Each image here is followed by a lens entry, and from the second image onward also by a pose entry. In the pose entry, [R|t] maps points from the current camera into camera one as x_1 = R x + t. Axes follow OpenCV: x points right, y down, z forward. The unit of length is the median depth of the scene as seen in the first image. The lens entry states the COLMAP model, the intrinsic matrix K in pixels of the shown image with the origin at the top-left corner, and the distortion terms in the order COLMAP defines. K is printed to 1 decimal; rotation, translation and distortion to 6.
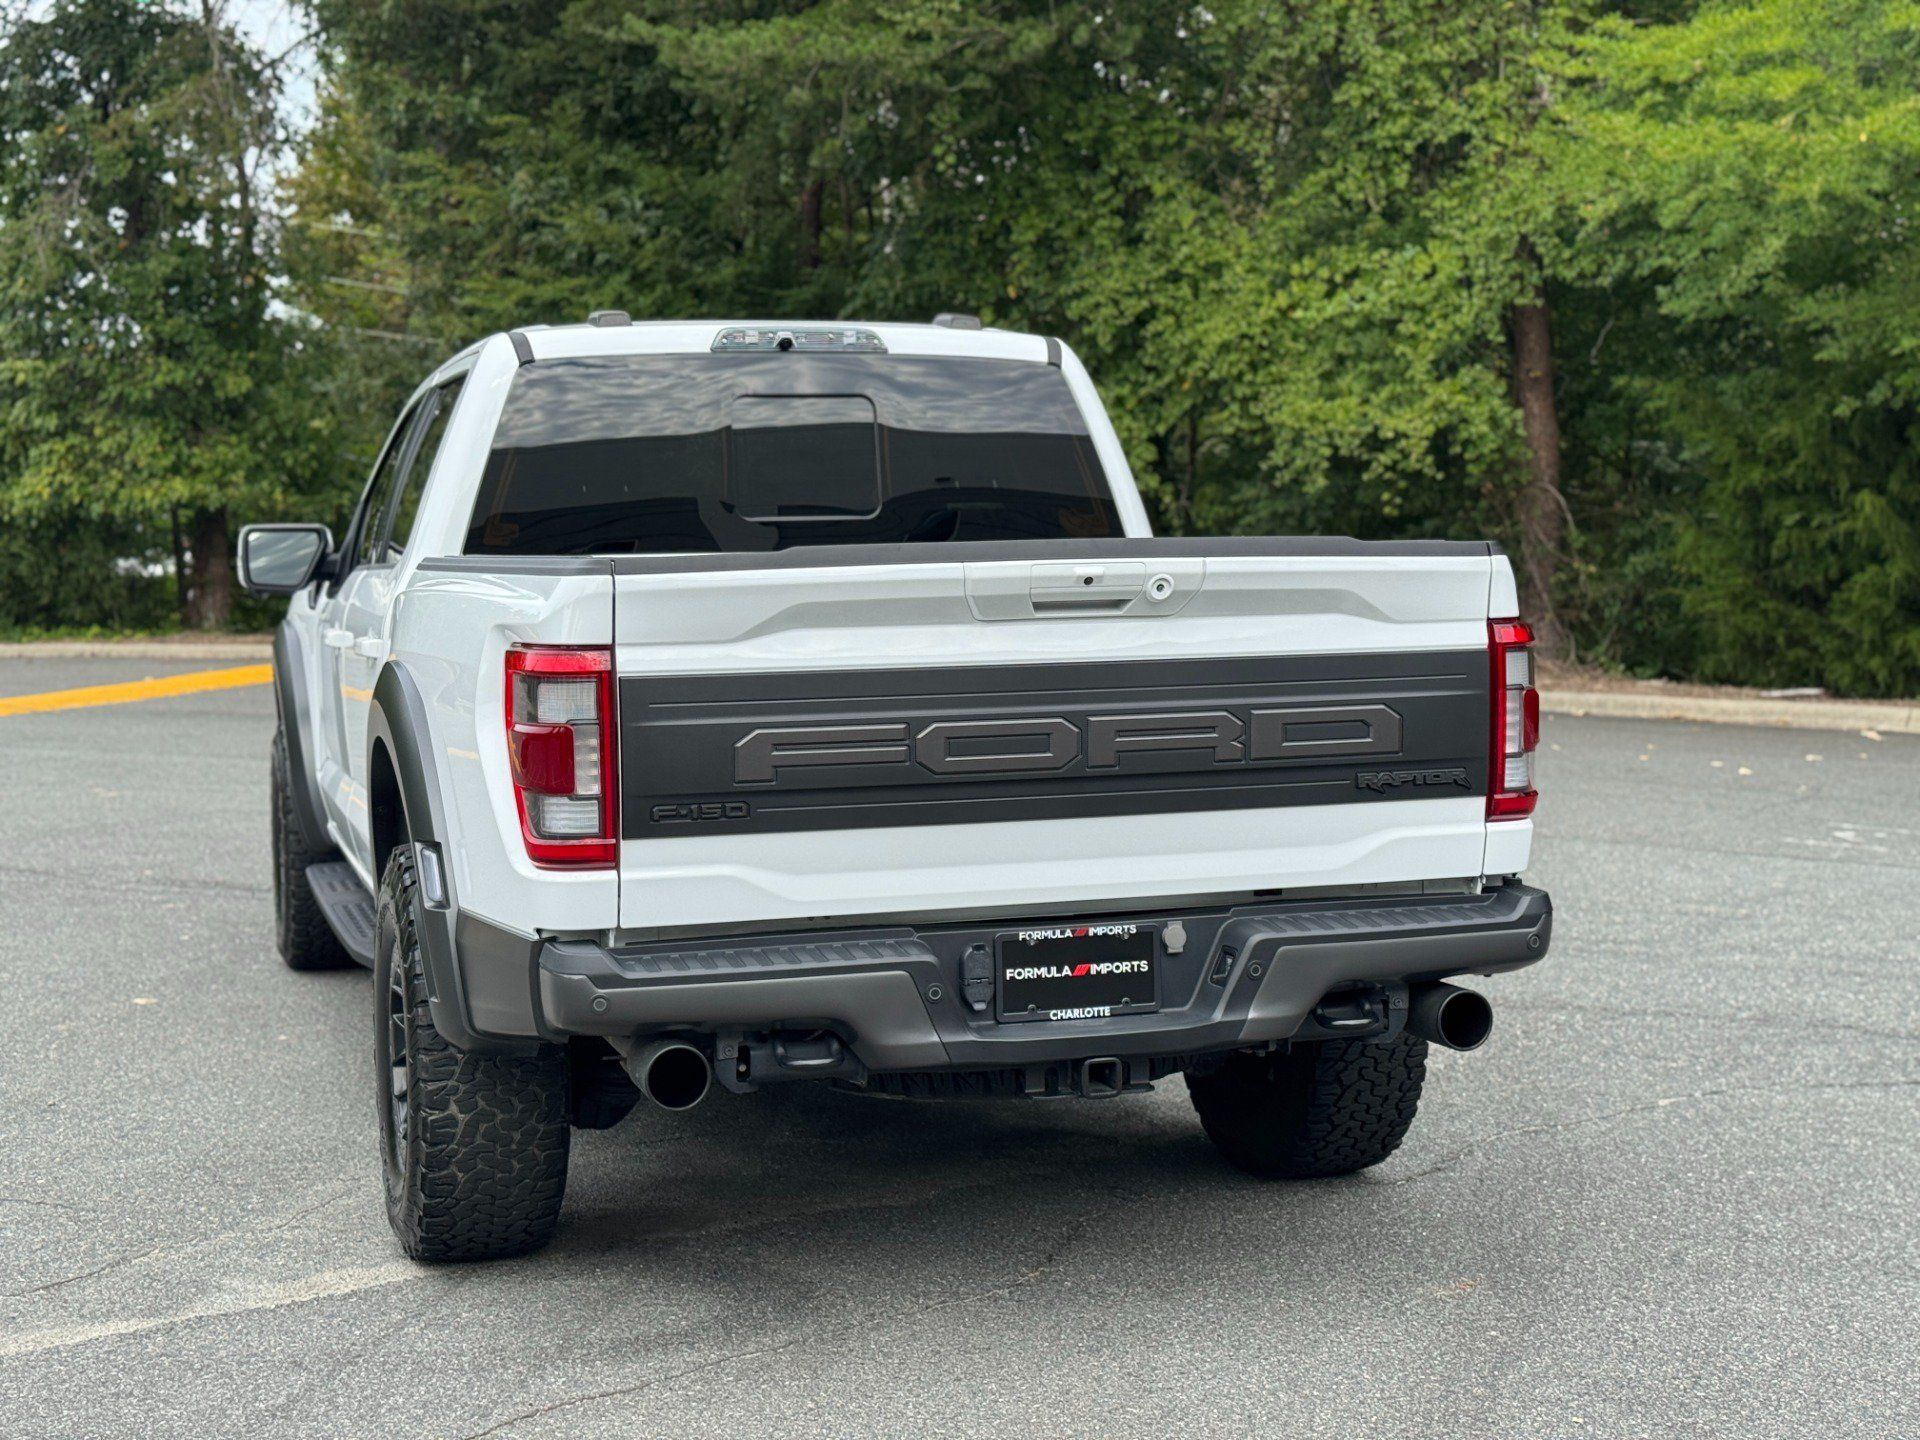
lens RADIAL K [[2661.3, 0, 964.3], [0, 2661.3, 731.7], [0, 0, 1]] dist [0.122171, 0.000000]
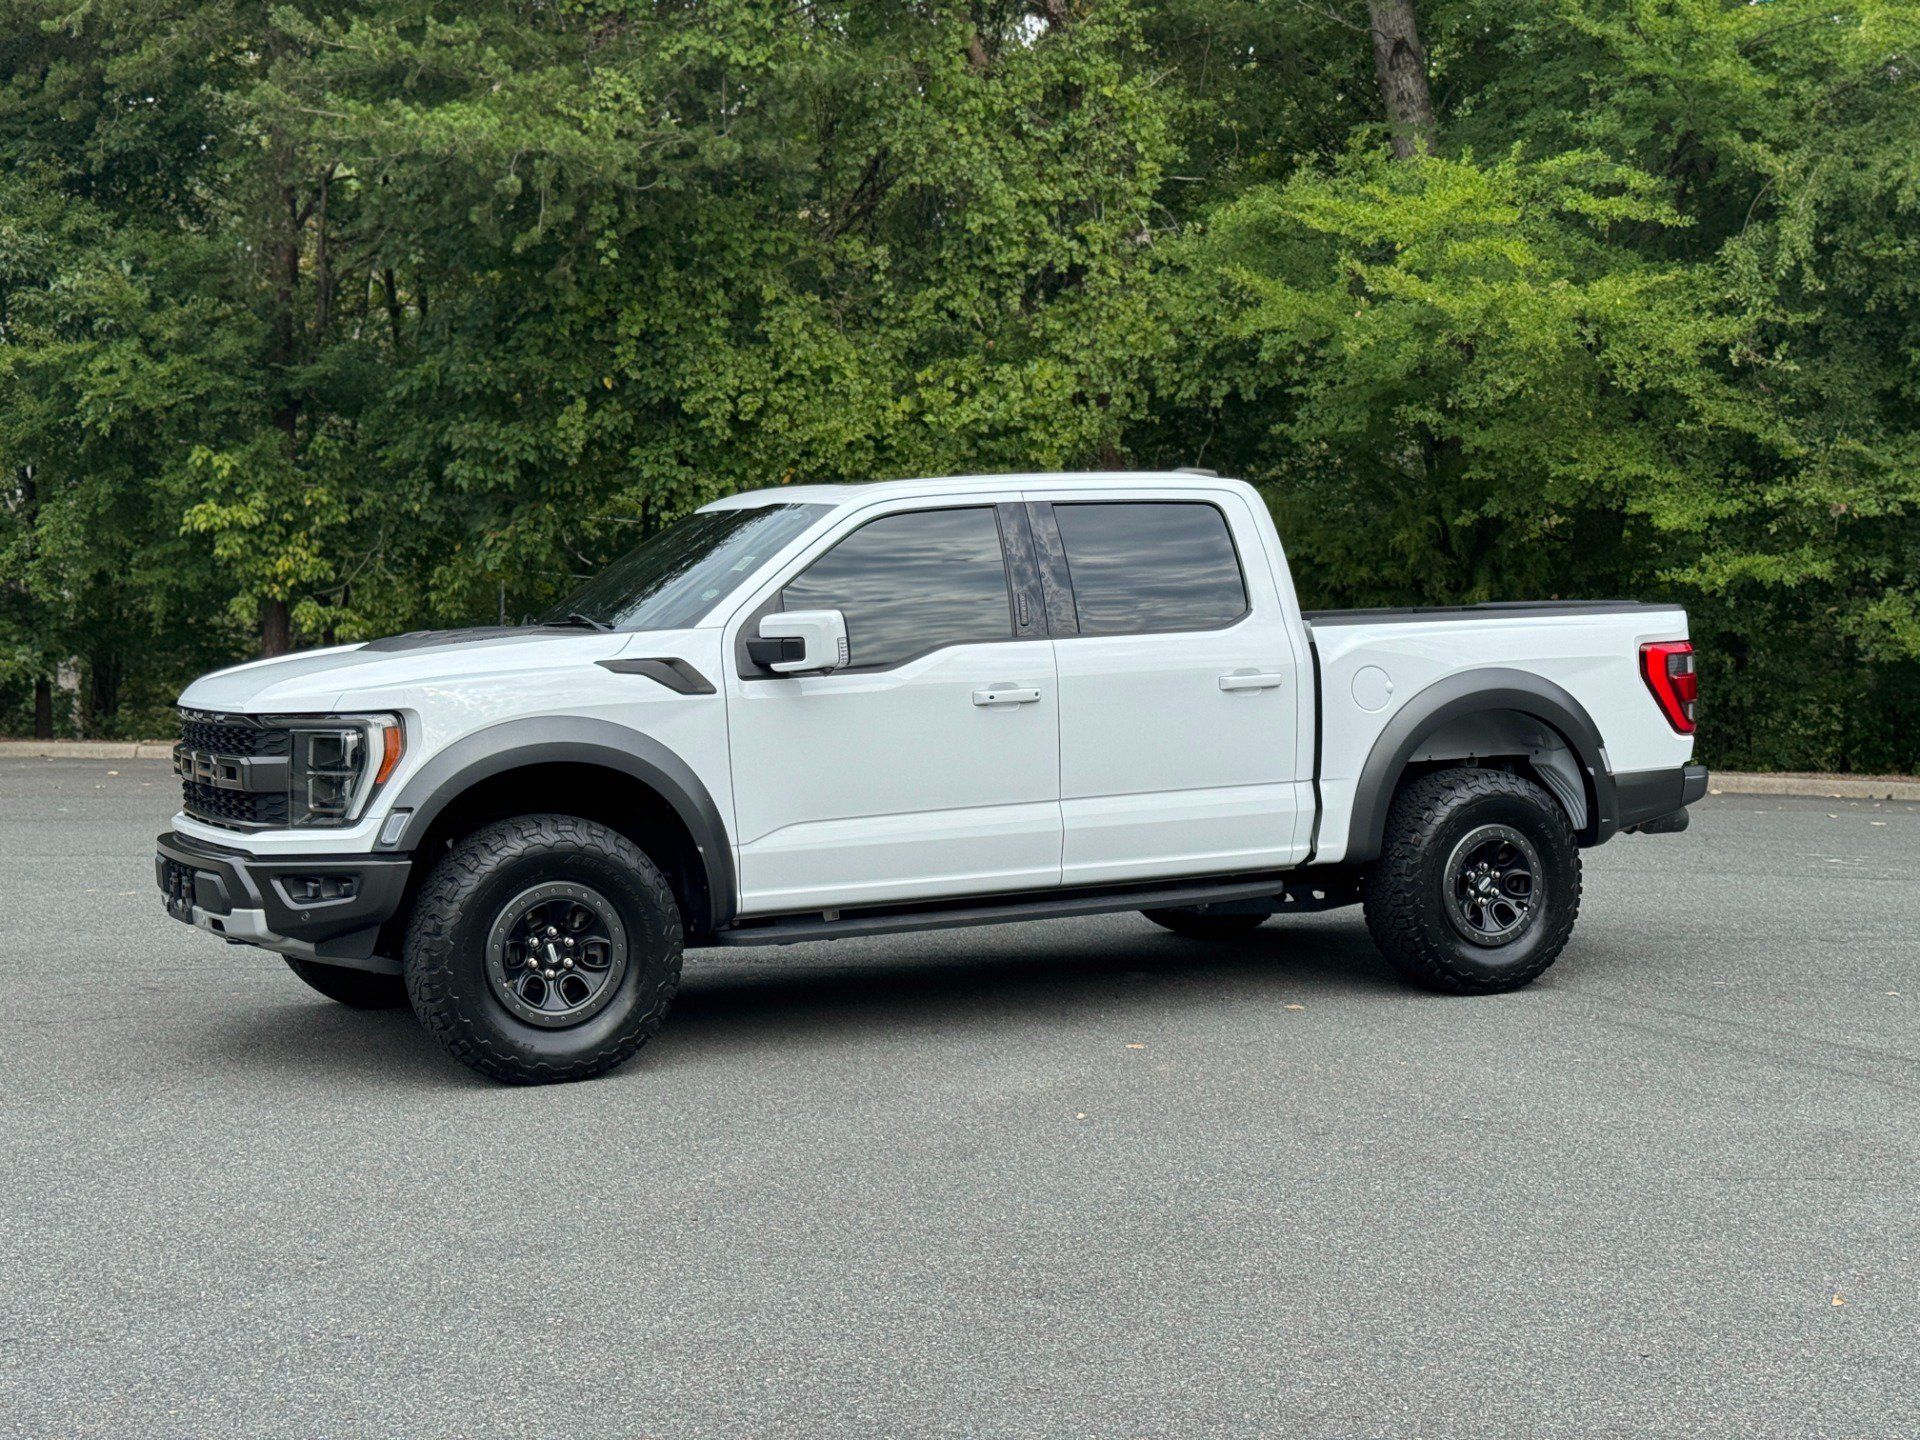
lens RADIAL K [[2661.3, 0, 964.5], [0, 2661.3, 723.5], [0, 0, 1]] dist [0.122171, 0.000000]
pose [[0.900609, -0.011567, 0.434476, -0.340593], [0.027438, 0.999165, -0.030276, 0.000433], [-0.433763, 0.039188, 0.900174, 0.026594]]
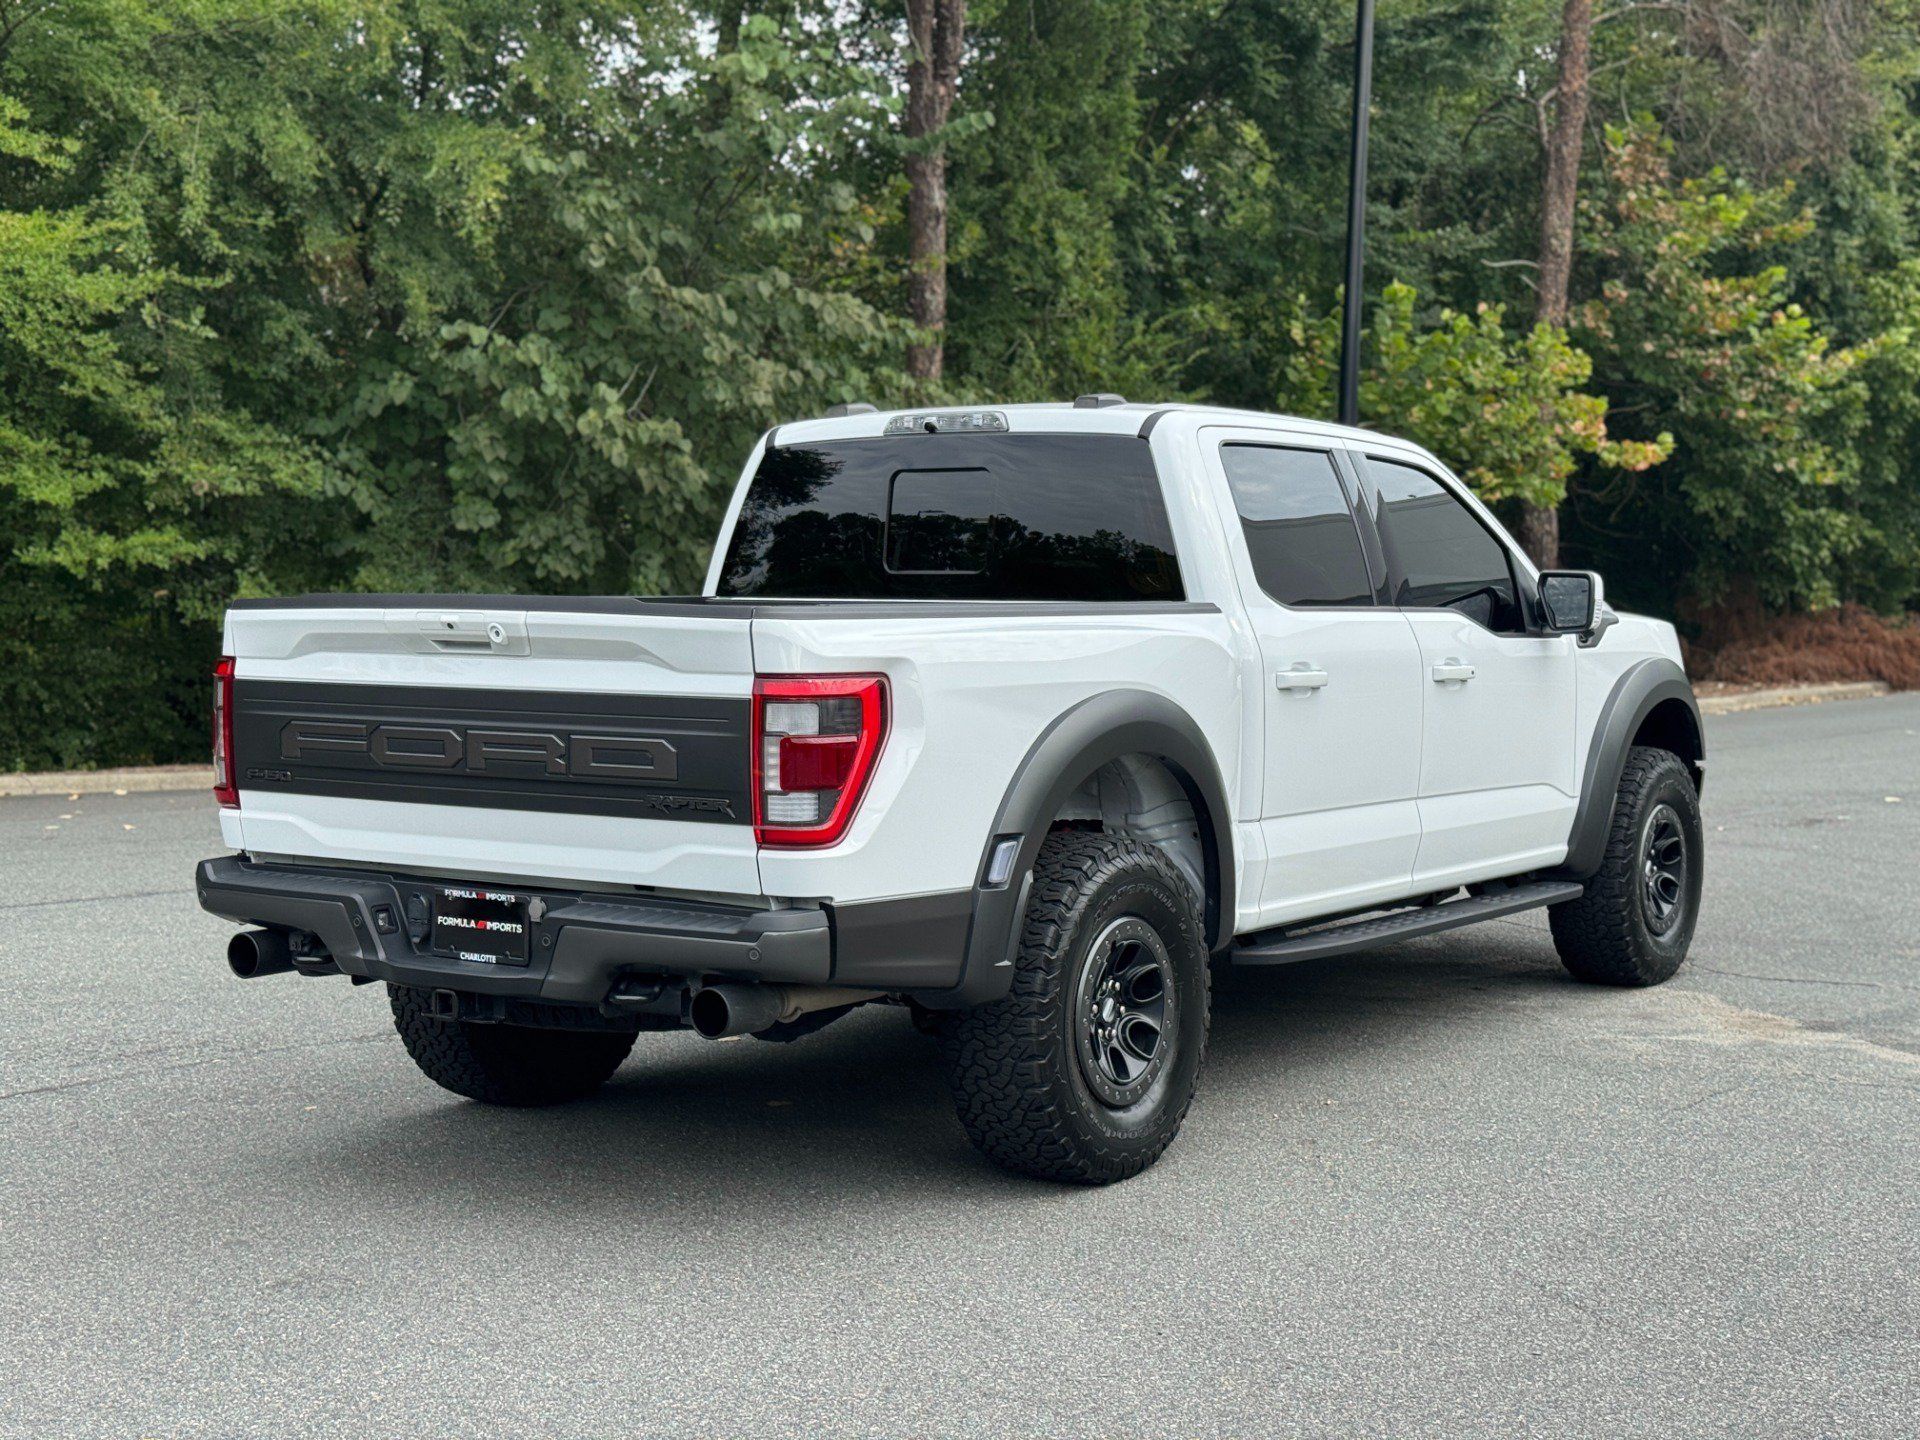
lens RADIAL K [[2661.3, 0, 967.6], [0, 2661.3, 720.5], [0, 0, 1]] dist [0.122171, 0.000000]
pose [[0.234391, -0.045141, 0.971094, -0.471923], [0.087185, 0.995872, 0.025249, -0.018011], [-0.968225, 0.078747, 0.237359, 0.294706]]
